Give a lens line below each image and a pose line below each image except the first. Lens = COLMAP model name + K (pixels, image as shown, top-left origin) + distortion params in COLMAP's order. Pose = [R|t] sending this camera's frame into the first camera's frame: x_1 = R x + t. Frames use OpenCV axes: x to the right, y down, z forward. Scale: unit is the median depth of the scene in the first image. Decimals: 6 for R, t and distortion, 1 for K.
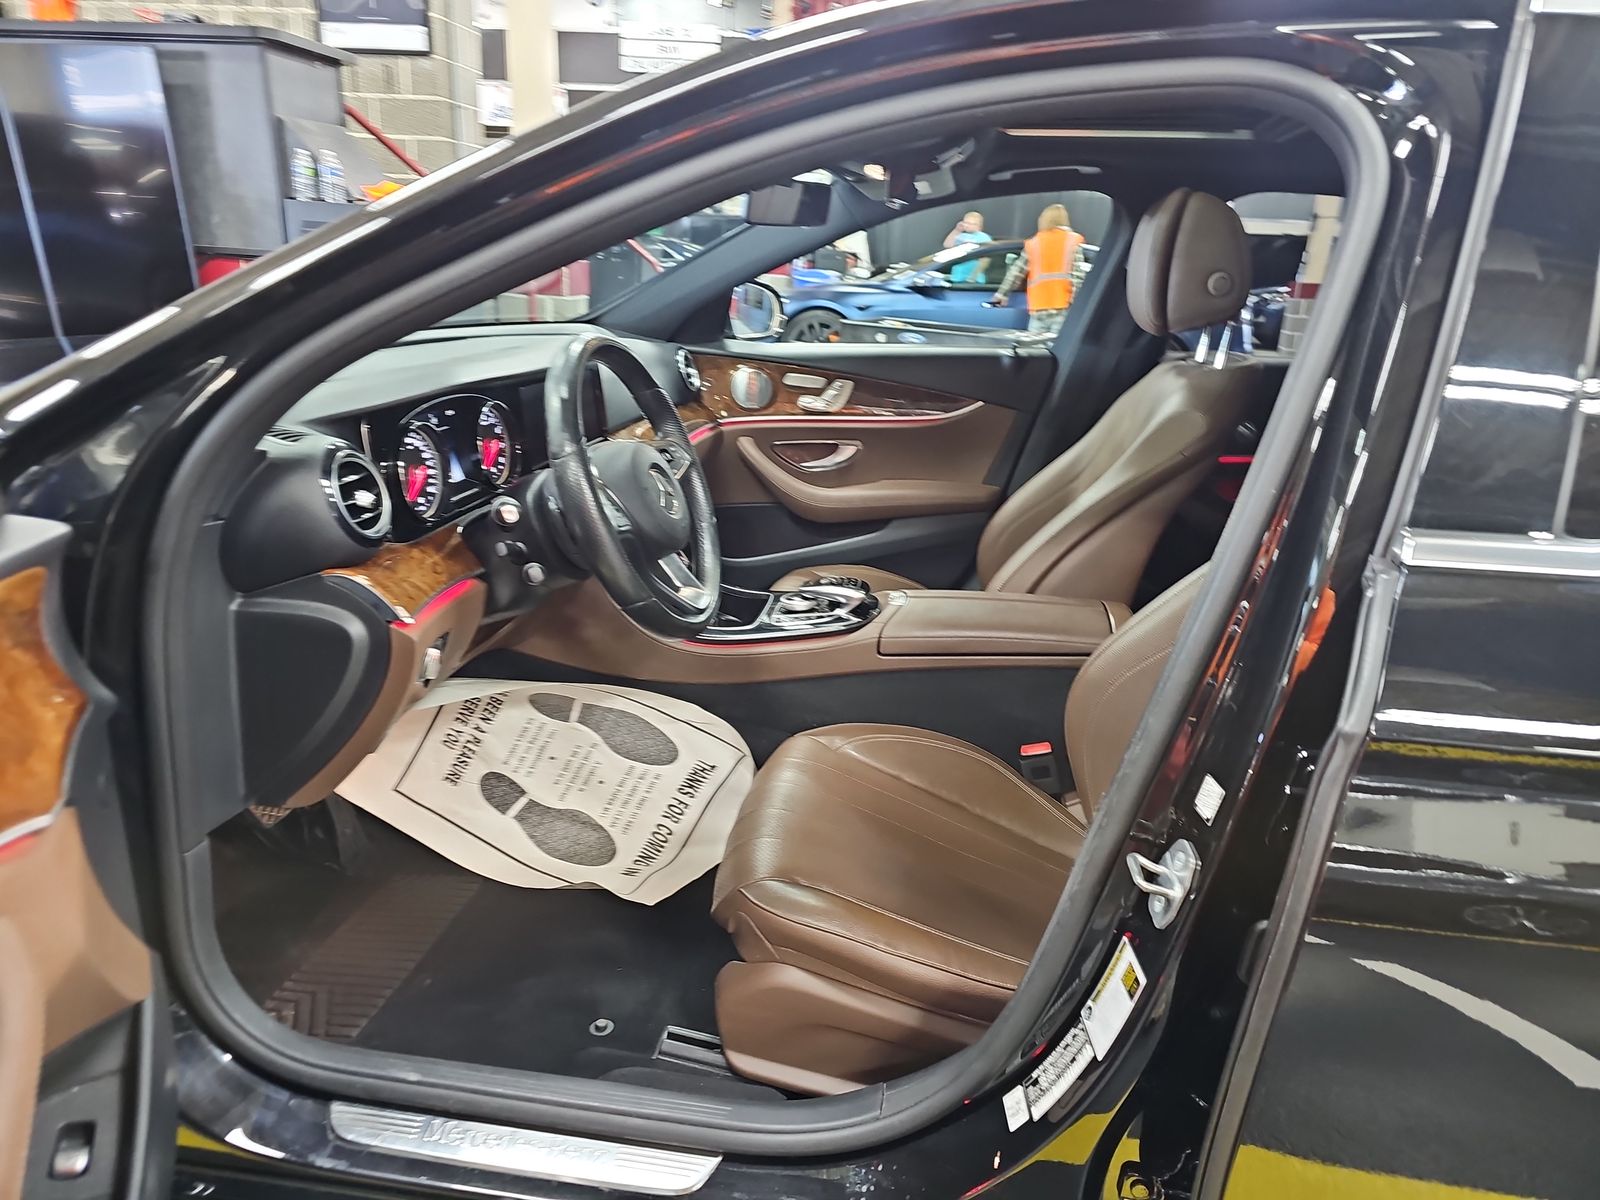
lens RADIAL K [[1038.6, 0, 824.4], [0, 1038.6, 608.4], [0, 0, 1]] dist [0.077964, -0.094500]
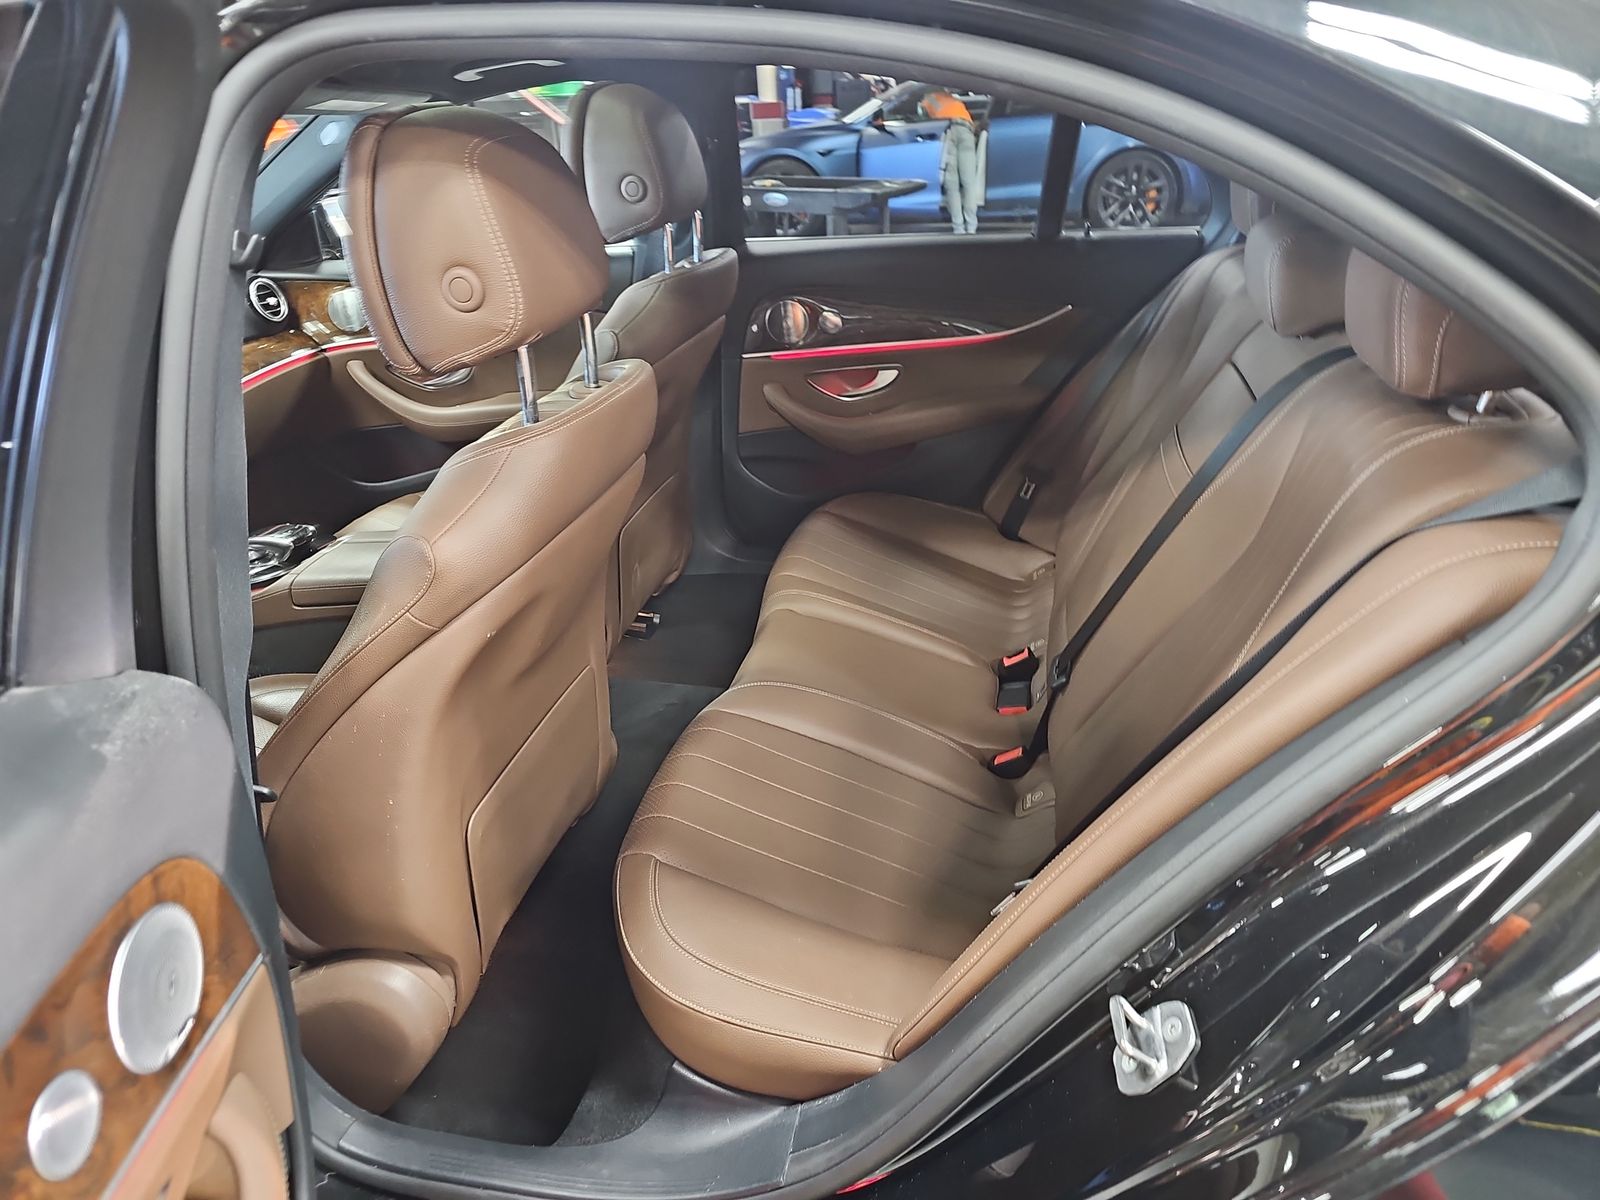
lens RADIAL K [[1038.6, 0, 824.4], [0, 1038.6, 608.4], [0, 0, 1]] dist [0.077964, -0.094500]
pose [[0.994256, -0.060470, -0.088310, 0.452204], [0.072012, 0.988364, 0.133979, -0.033651], [0.079180, -0.139568, 0.987042, 0.009654]]
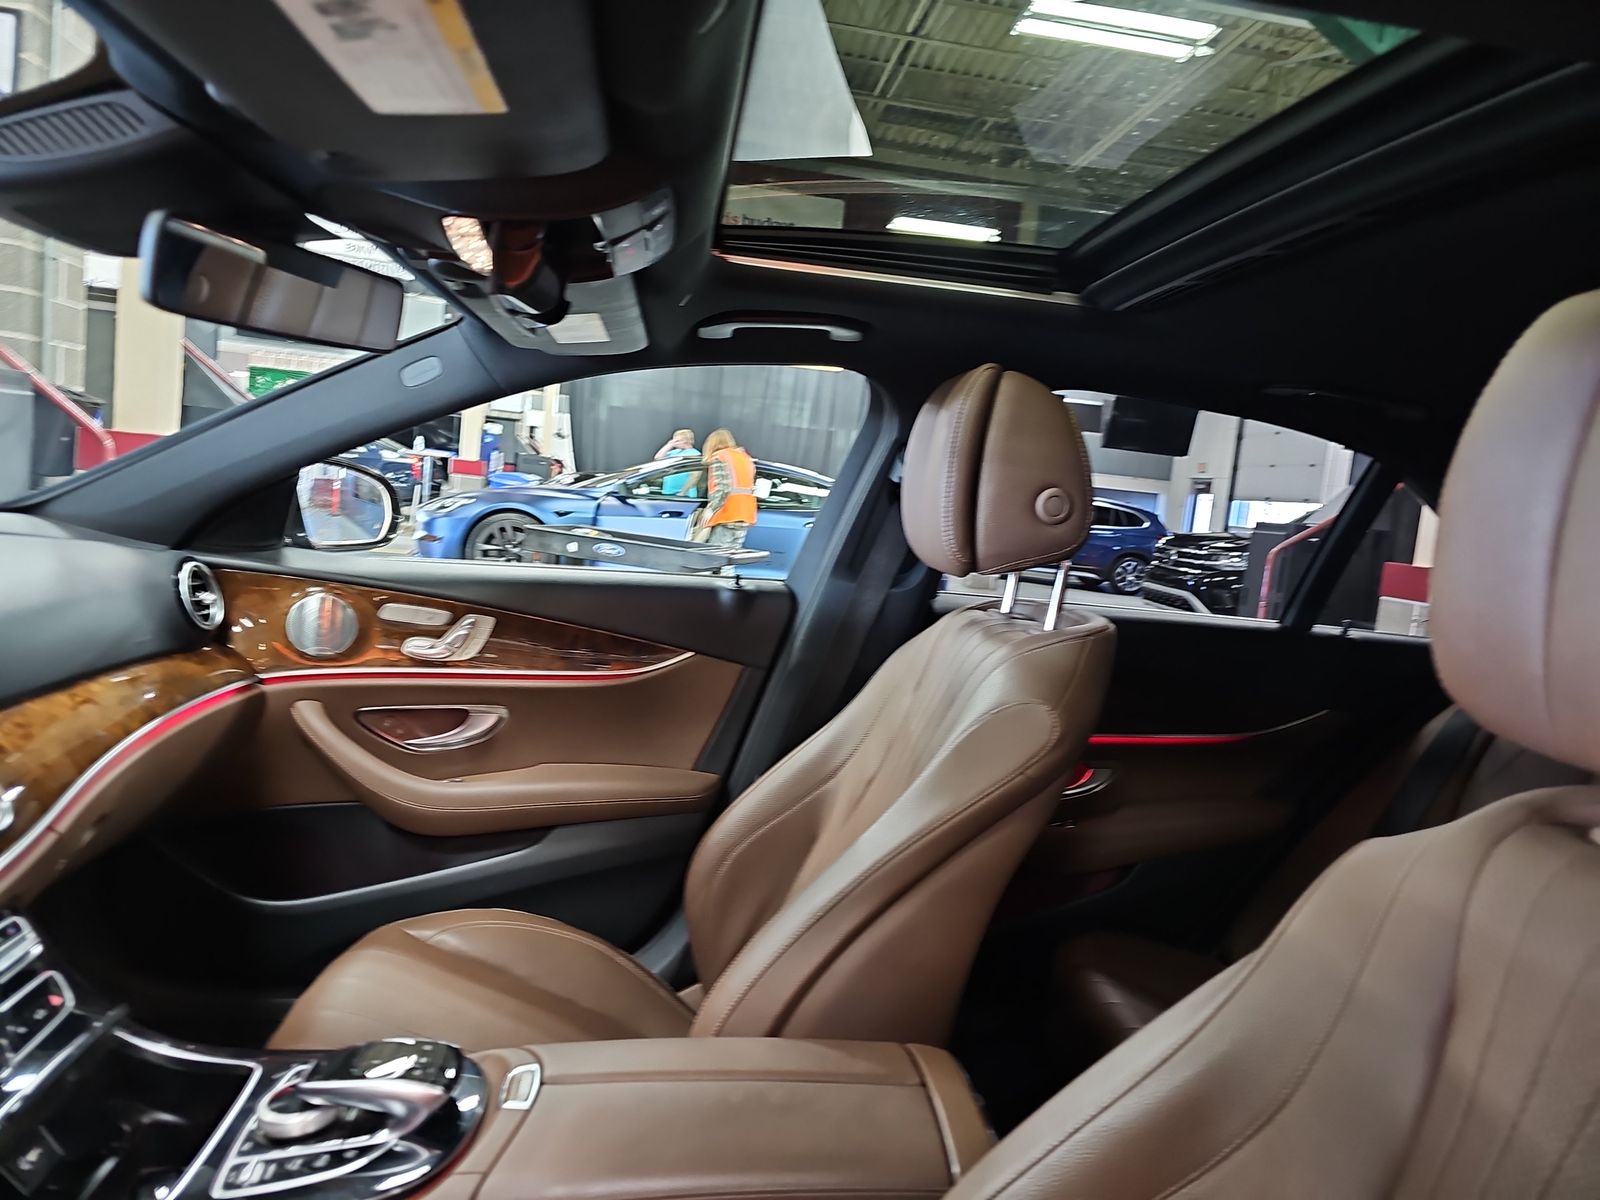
lens RADIAL K [[1038.6, 0, 824.4], [0, 1038.6, 608.4], [0, 0, 1]] dist [0.077964, -0.094500]
pose [[0.961730, 0.024800, 0.272874, 0.047545], [0.028455, 0.981471, -0.189487, -0.093158], [-0.272517, 0.190000, 0.943204, 0.323379]]
